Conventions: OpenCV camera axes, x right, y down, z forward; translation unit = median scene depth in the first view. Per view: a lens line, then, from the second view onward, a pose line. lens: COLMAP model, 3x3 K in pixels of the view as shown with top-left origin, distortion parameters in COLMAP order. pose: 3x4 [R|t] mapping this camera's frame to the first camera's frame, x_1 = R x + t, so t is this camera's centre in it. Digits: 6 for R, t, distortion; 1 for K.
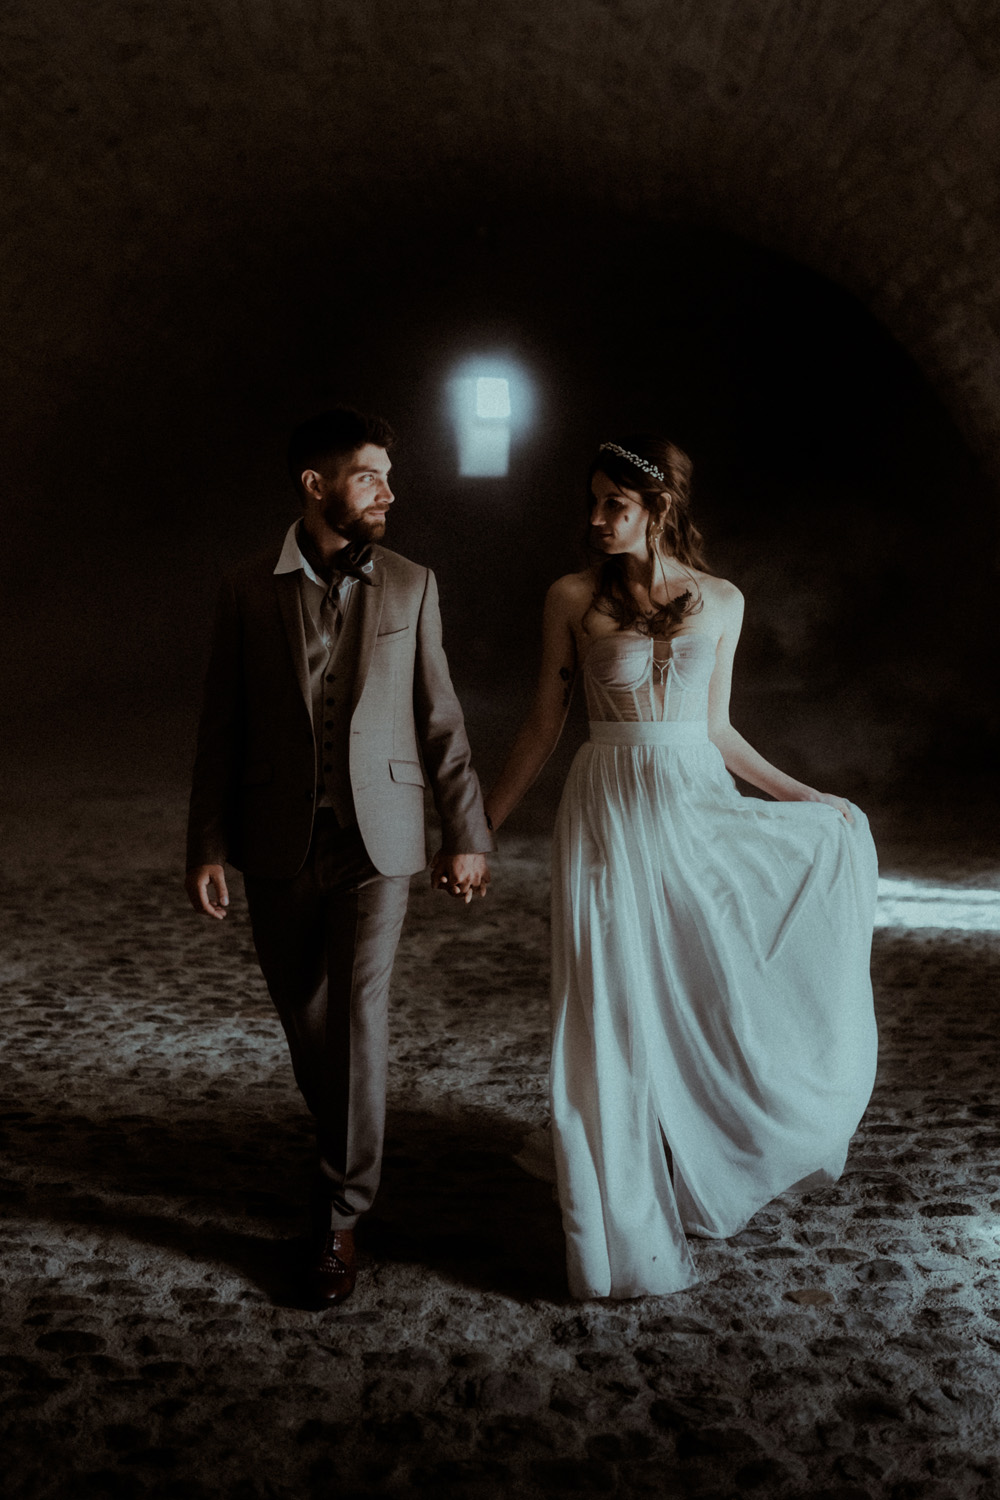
lens RADIAL K [[1428.9, 0, 488.0], [0, 1428.9, 744.1], [0, 0, 1]] dist [0.004560, 0.000000]
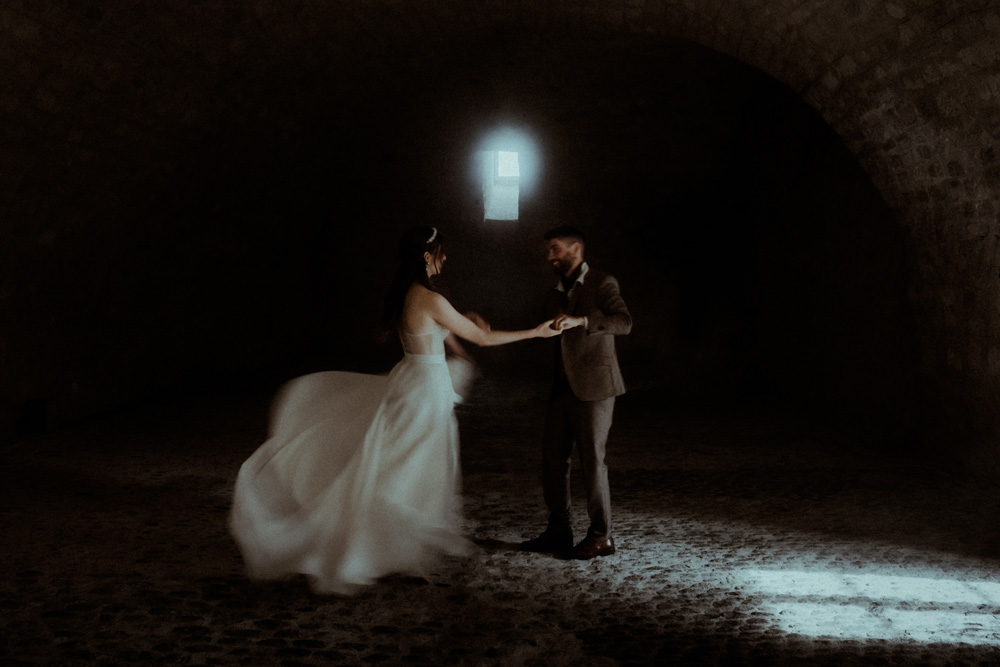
lens RADIAL K [[952.6, 0, 525.3], [0, 952.6, 328.0], [0, 0, 1]] dist [0.004560, 0.000000]
pose [[0.999535, 0.006335, 0.029836, -0.023432], [-0.004150, 0.997343, -0.072724, -0.054921], [-0.030217, 0.072567, 0.996906, 0.285777]]
